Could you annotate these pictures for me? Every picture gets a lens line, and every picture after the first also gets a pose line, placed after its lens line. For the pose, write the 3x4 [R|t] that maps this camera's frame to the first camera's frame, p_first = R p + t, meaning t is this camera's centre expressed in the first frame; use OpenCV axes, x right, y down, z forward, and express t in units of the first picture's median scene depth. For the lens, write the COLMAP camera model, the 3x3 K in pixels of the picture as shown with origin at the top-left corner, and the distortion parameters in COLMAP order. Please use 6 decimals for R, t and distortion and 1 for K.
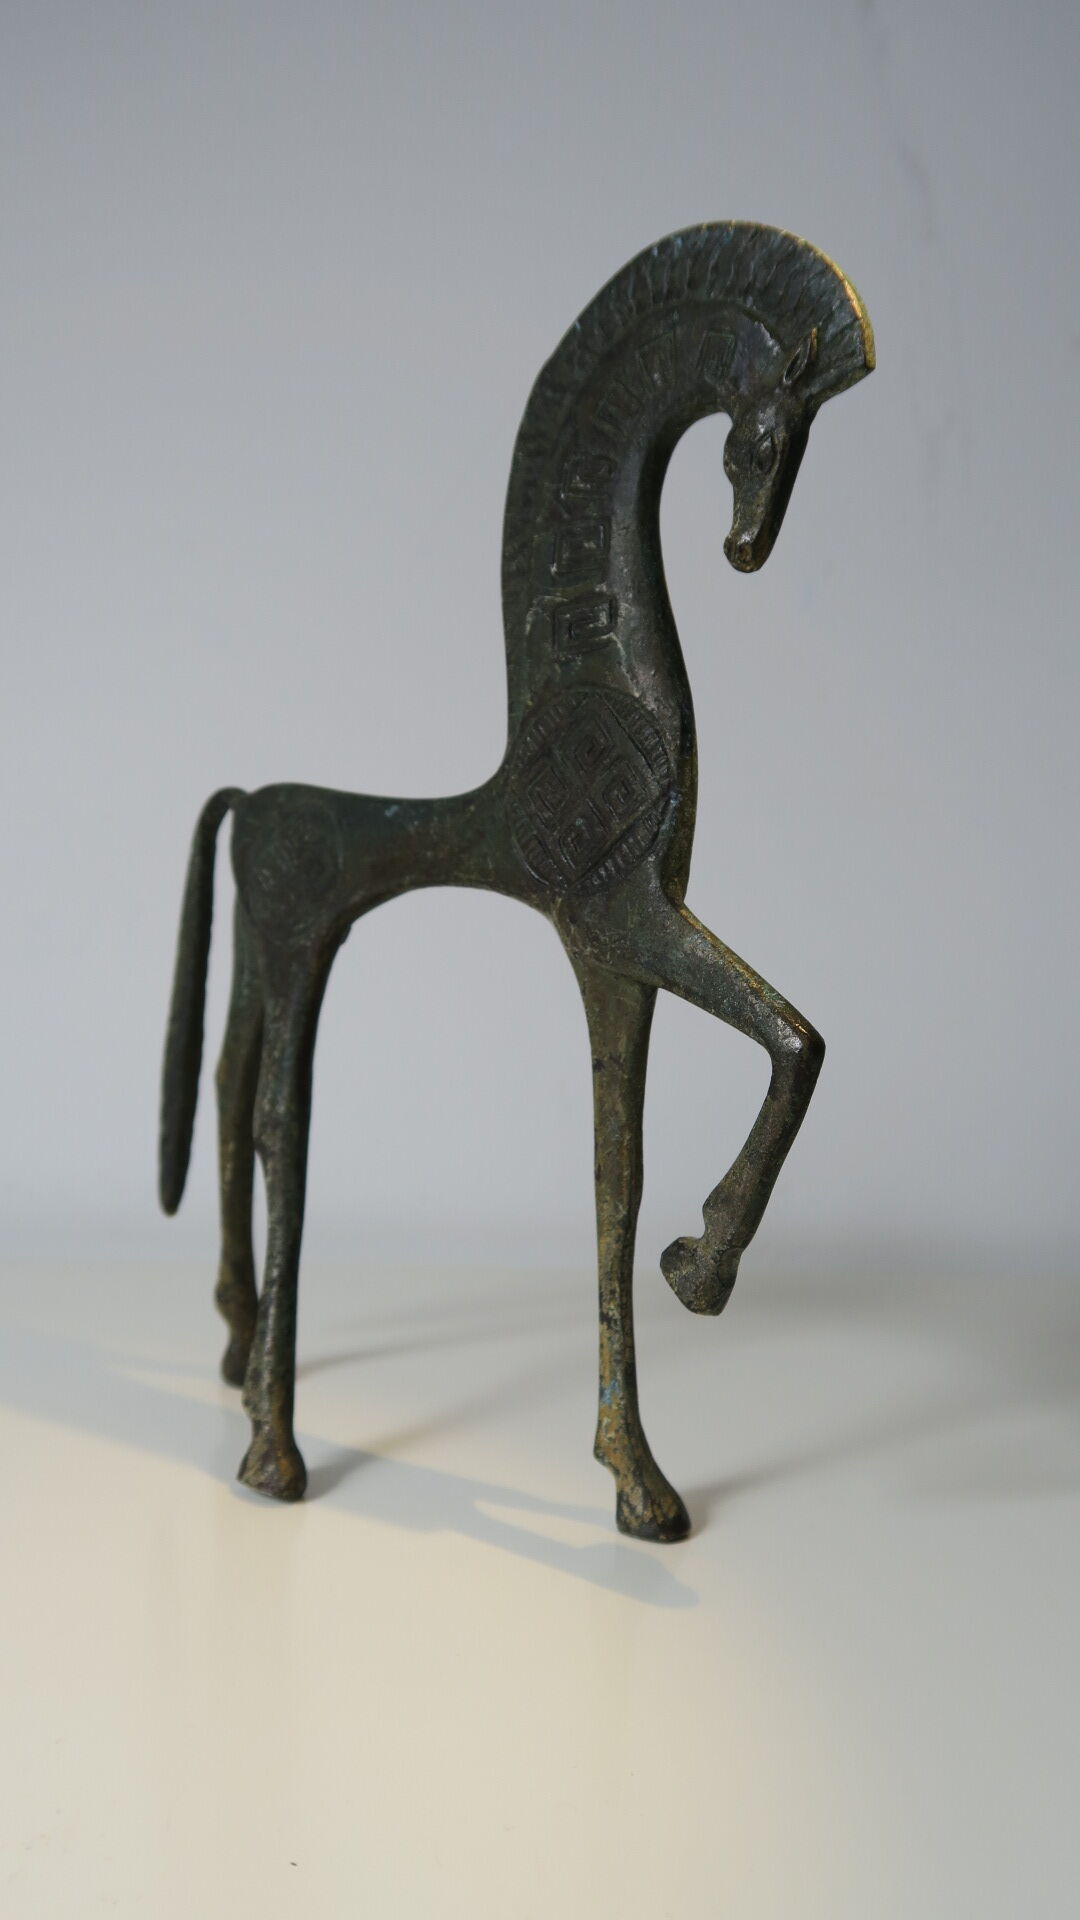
lens RADIAL K [[1564.5, 0, 540.0], [0, 1564.5, 960.0], [0, 0, 1]] dist [0.048434, -0.001153]
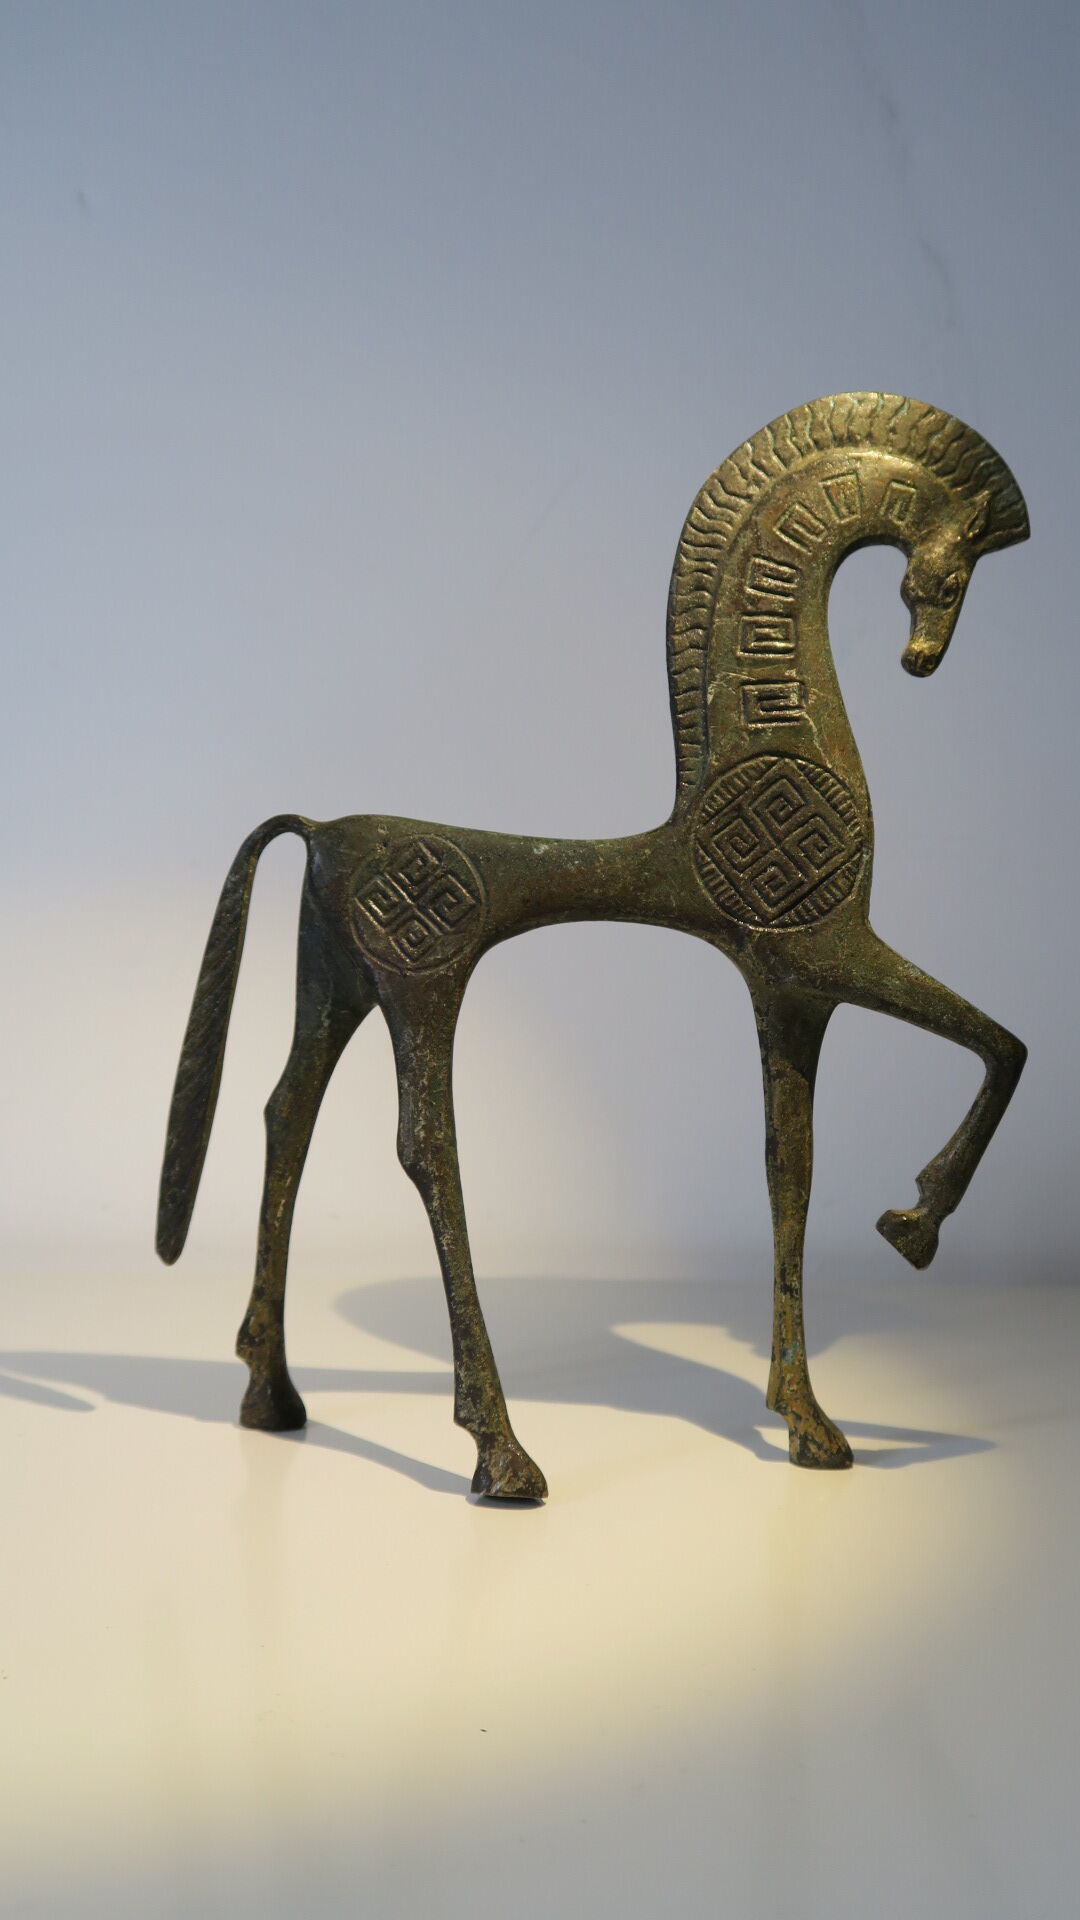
lens RADIAL K [[1564.5, 0, 540.0], [0, 1564.5, 960.0], [0, 0, 1]] dist [0.048434, -0.001153]
pose [[0.824215, -0.002569, 0.566271, -0.774167], [0.010188, 0.999895, -0.010293, -0.009108], [-0.566185, 0.014253, 0.824155, 0.127638]]
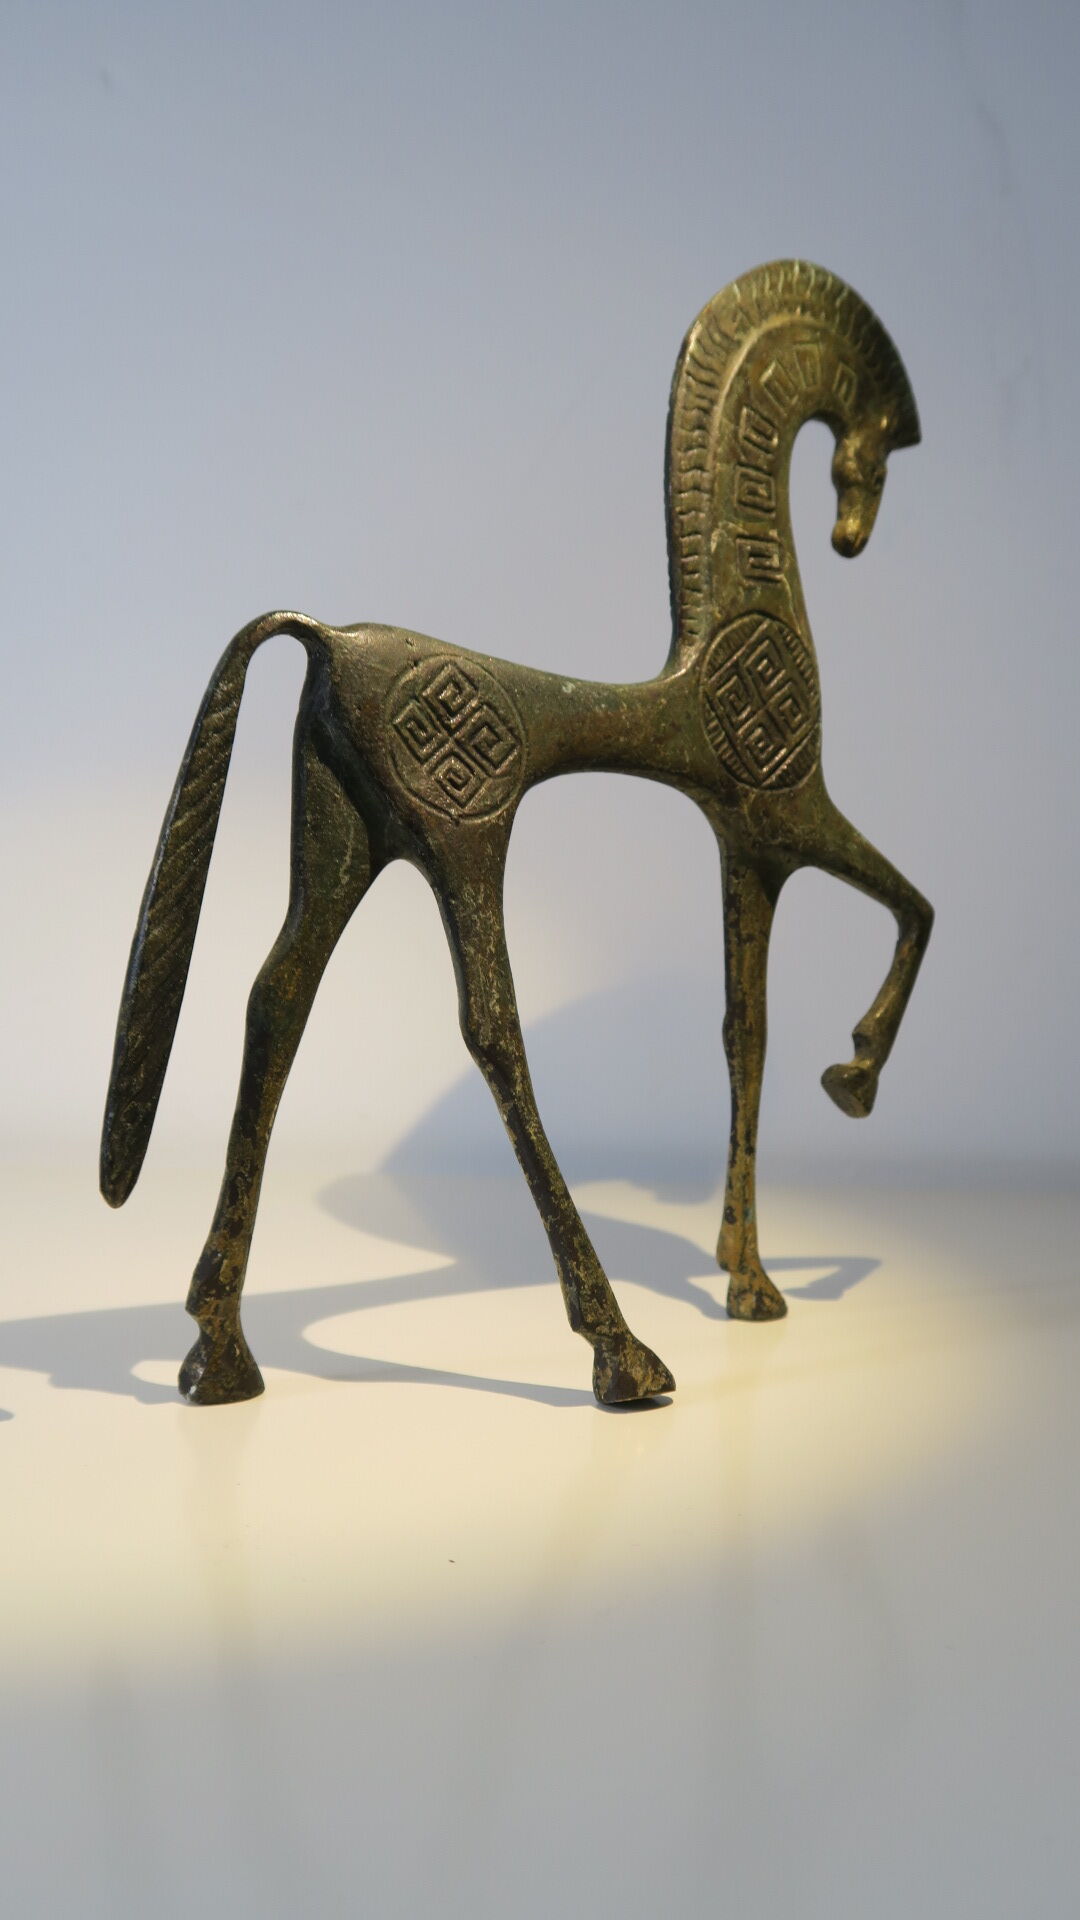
lens RADIAL K [[1564.5, 0, 540.0], [0, 1564.5, 960.0], [0, 0, 1]] dist [0.048434, -0.001153]
pose [[0.240663, -0.036304, 0.969930, -1.137307], [0.001356, 0.999312, 0.037068, 0.038981], [-0.970608, -0.007606, 0.240546, 0.863890]]
